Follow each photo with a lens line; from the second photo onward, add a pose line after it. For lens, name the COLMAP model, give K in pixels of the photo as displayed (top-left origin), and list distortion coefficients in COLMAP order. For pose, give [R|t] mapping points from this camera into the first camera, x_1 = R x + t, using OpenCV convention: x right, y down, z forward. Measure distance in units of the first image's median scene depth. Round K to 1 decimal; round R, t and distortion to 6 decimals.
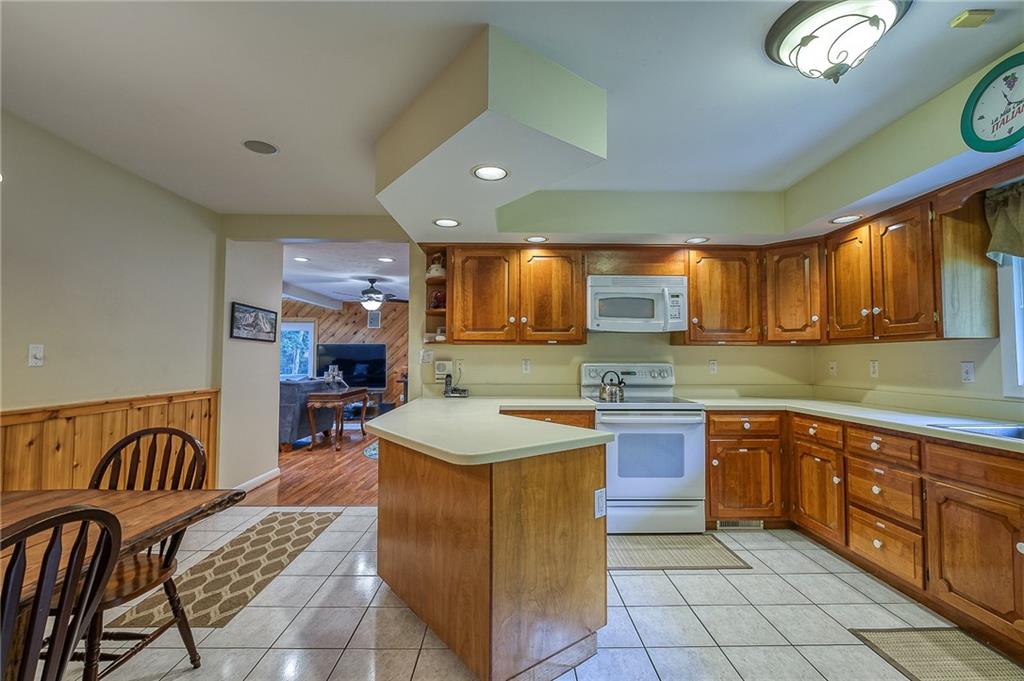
lens RADIAL K [[449.2, 0, 512.0], [0, 449.2, 340.5], [0, 0, 1]] dist [-0.000623, -0.000069]
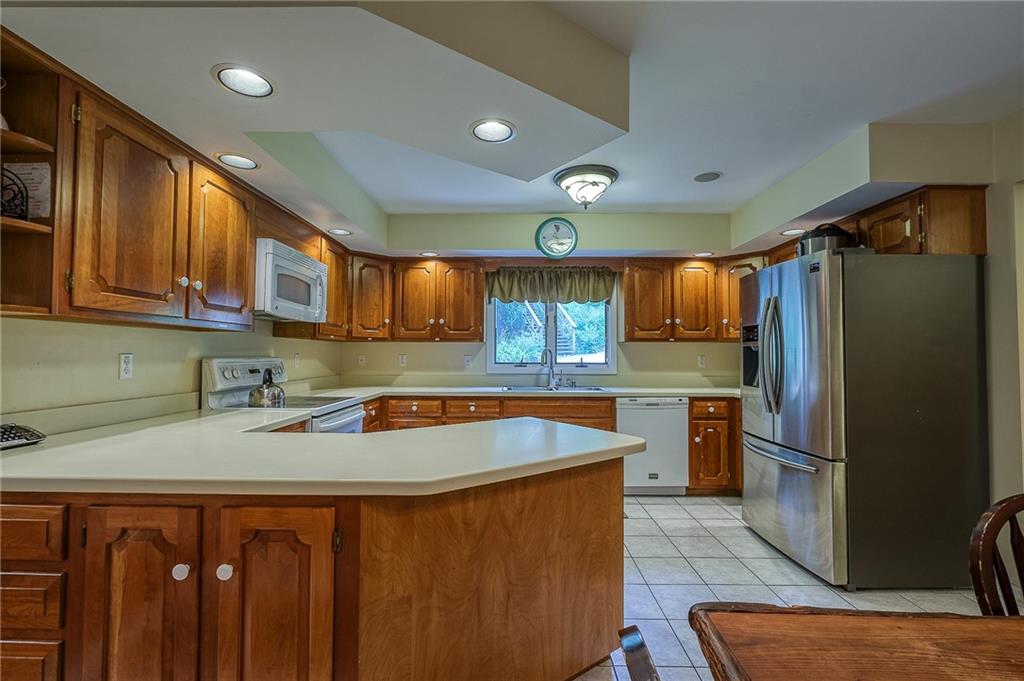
lens RADIAL K [[449.2, 0, 512.0], [0, 449.2, 340.5], [0, 0, 1]] dist [-0.000623, -0.000069]
pose [[0.023239, 0.028983, 0.999310, -0.590212], [-0.045963, 0.998554, -0.027892, 0.025326], [-0.998673, -0.045283, 0.024537, 0.631480]]
